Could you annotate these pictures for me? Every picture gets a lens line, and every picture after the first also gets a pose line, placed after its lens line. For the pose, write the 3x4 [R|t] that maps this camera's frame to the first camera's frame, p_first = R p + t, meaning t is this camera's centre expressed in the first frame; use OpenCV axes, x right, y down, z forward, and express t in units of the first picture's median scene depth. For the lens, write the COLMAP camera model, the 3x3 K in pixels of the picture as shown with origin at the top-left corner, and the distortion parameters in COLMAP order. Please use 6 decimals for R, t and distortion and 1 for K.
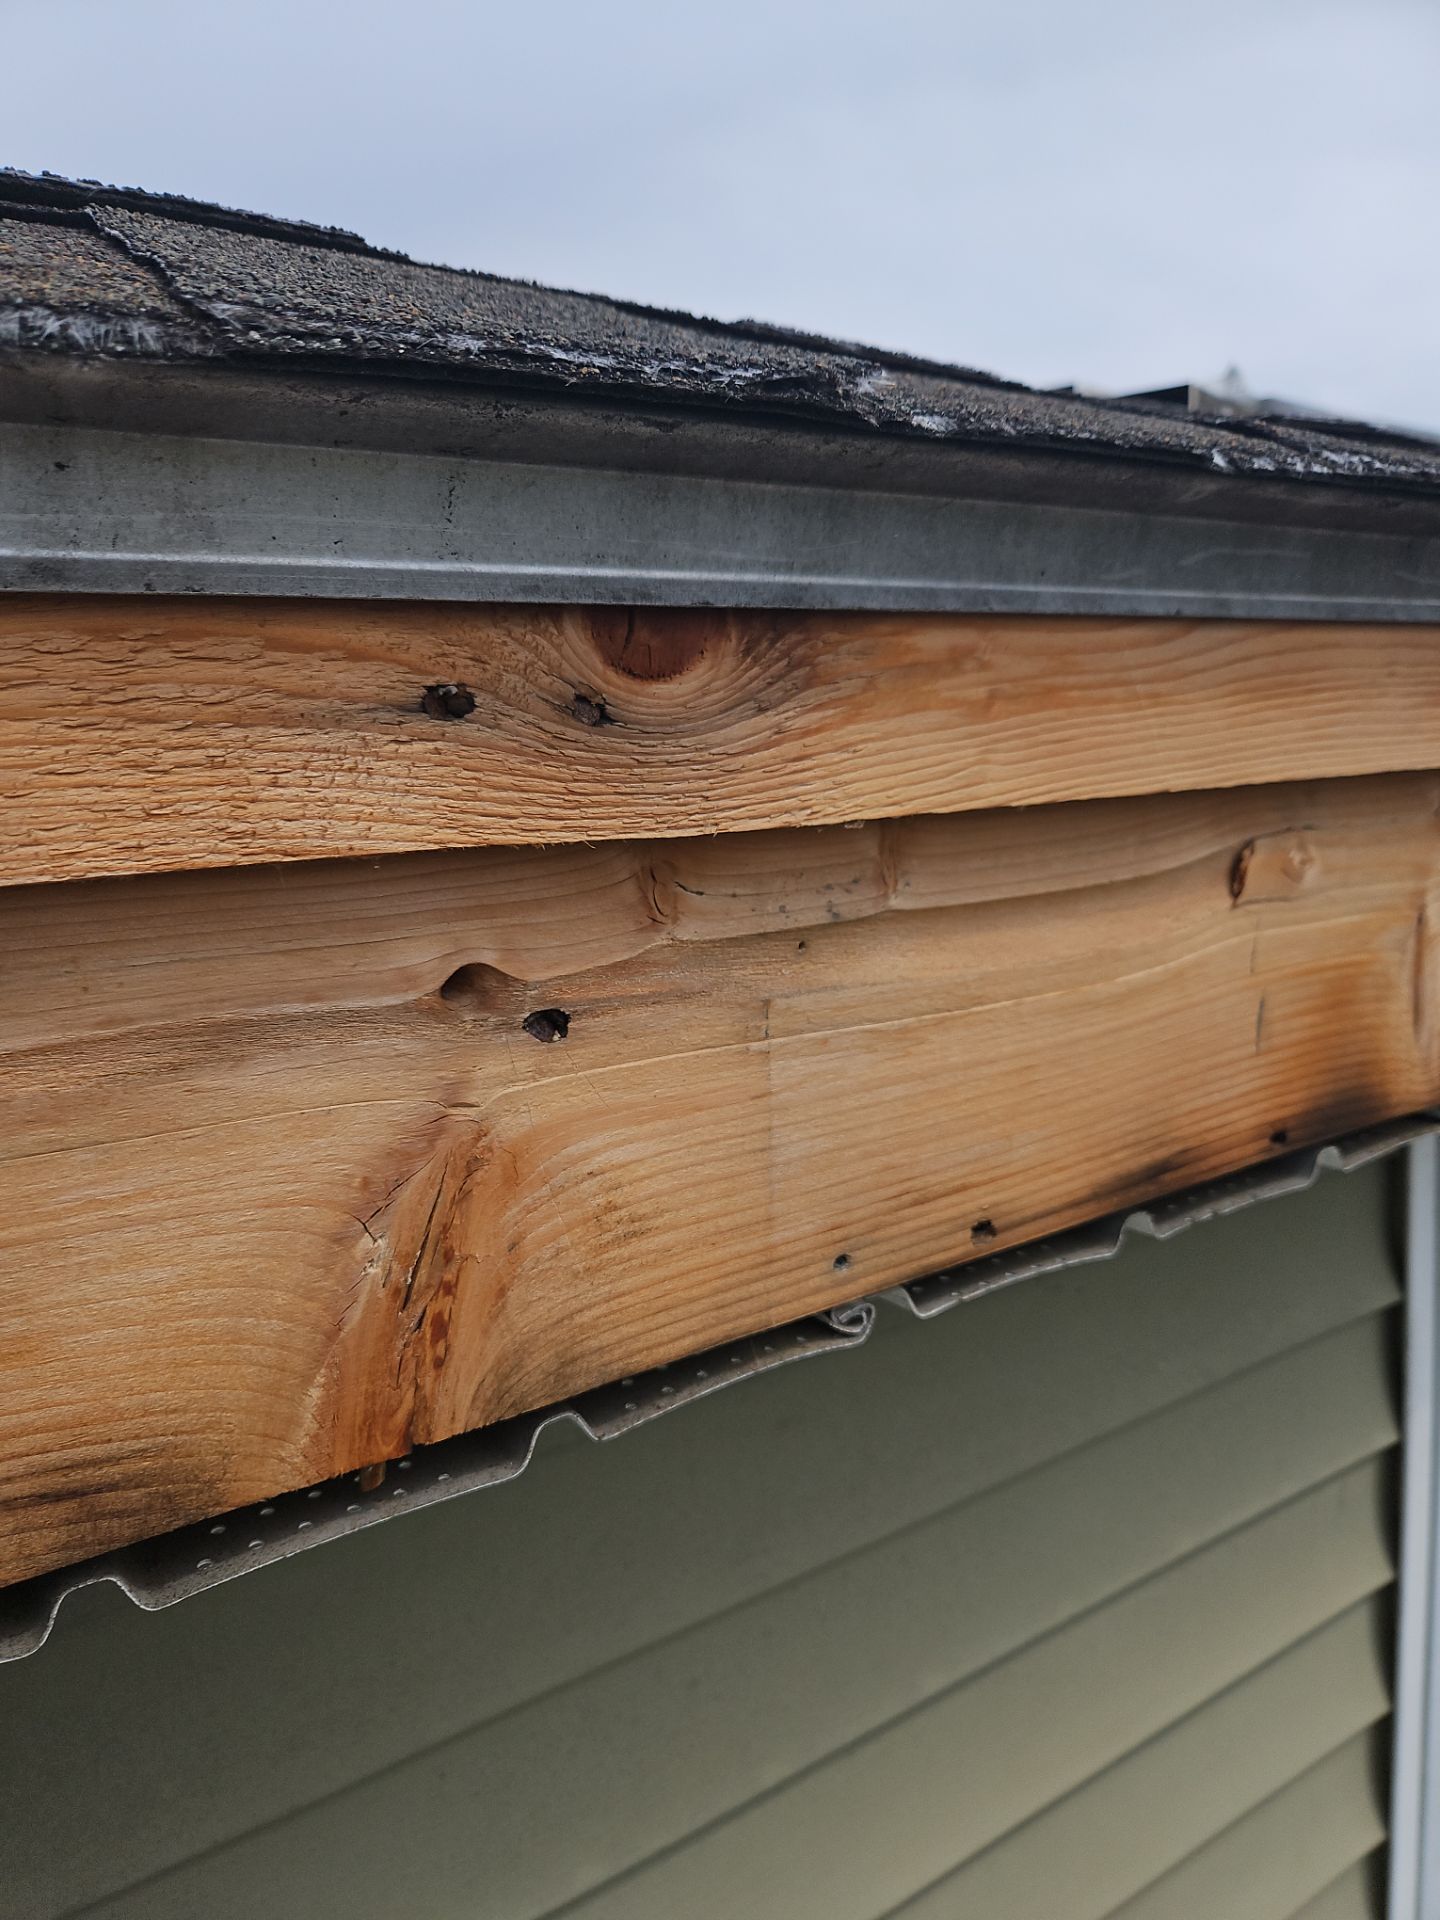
lens RADIAL K [[1271.3, 0, 748.2], [0, 1271.3, 950.5], [0, 0, 1]] dist [0.019121, -0.024139]
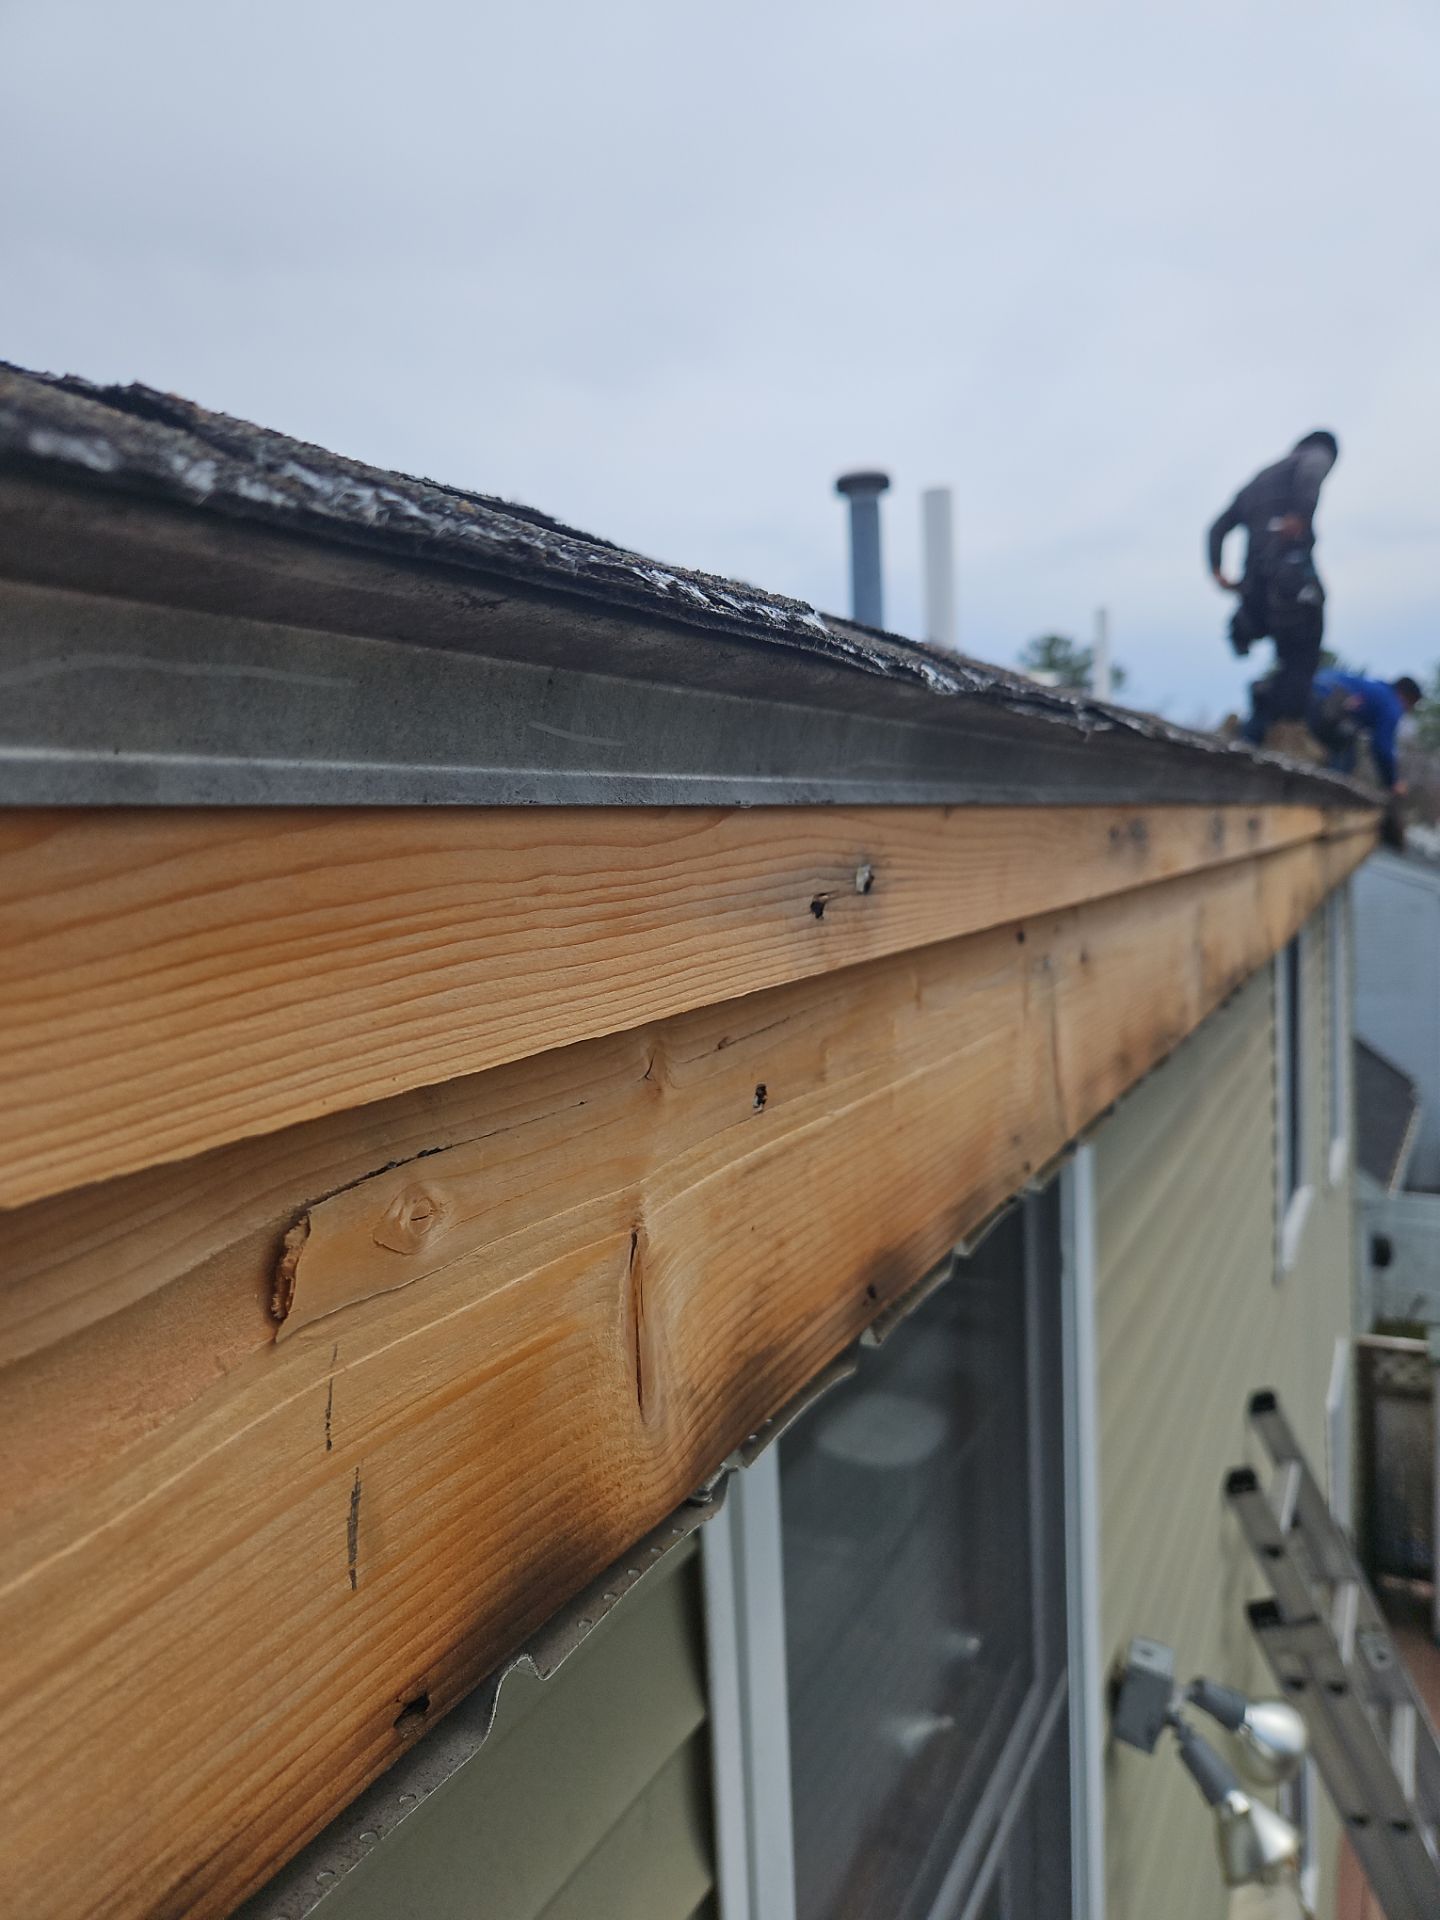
lens RADIAL K [[1271.3, 0, 748.2], [0, 1271.3, 950.5], [0, 0, 1]] dist [0.019121, -0.024139]
pose [[0.873503, -0.030896, 0.485838, 0.322622], [0.070588, 0.995476, -0.063606, -0.155759], [-0.481674, 0.089854, 0.871732, 0.473082]]
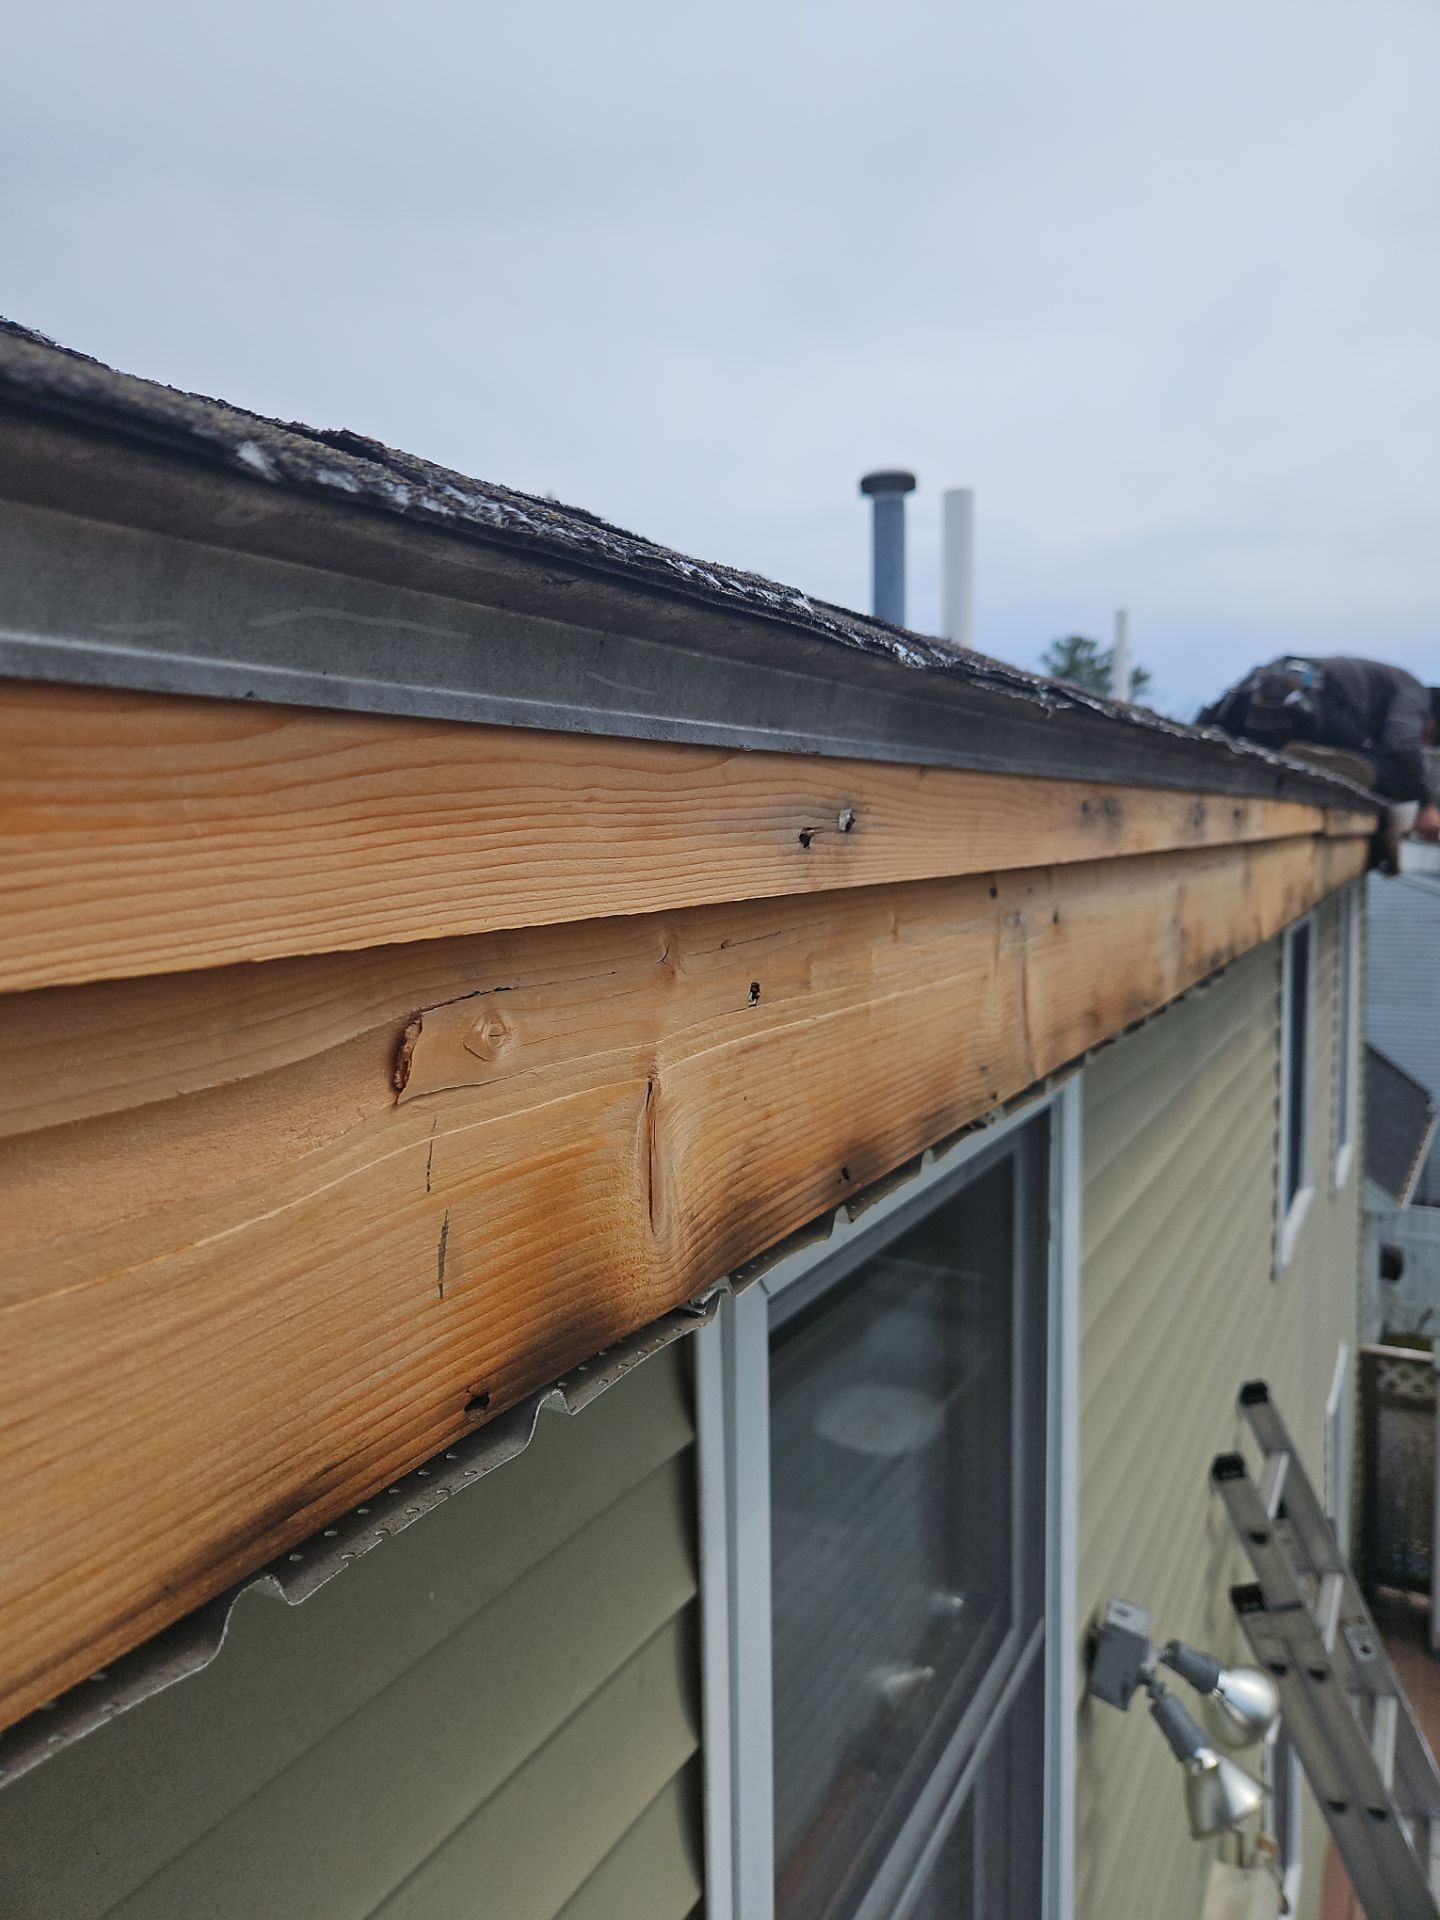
lens RADIAL K [[1258.7, 0, 719.8], [0, 1258.7, 938.3], [0, 0, 1]] dist [0.036911, -0.039784]
pose [[0.889903, -0.003430, 0.456137, 0.232324], [0.039159, 0.996855, -0.068901, -0.077359], [-0.454466, 0.079177, 0.887238, 0.289928]]
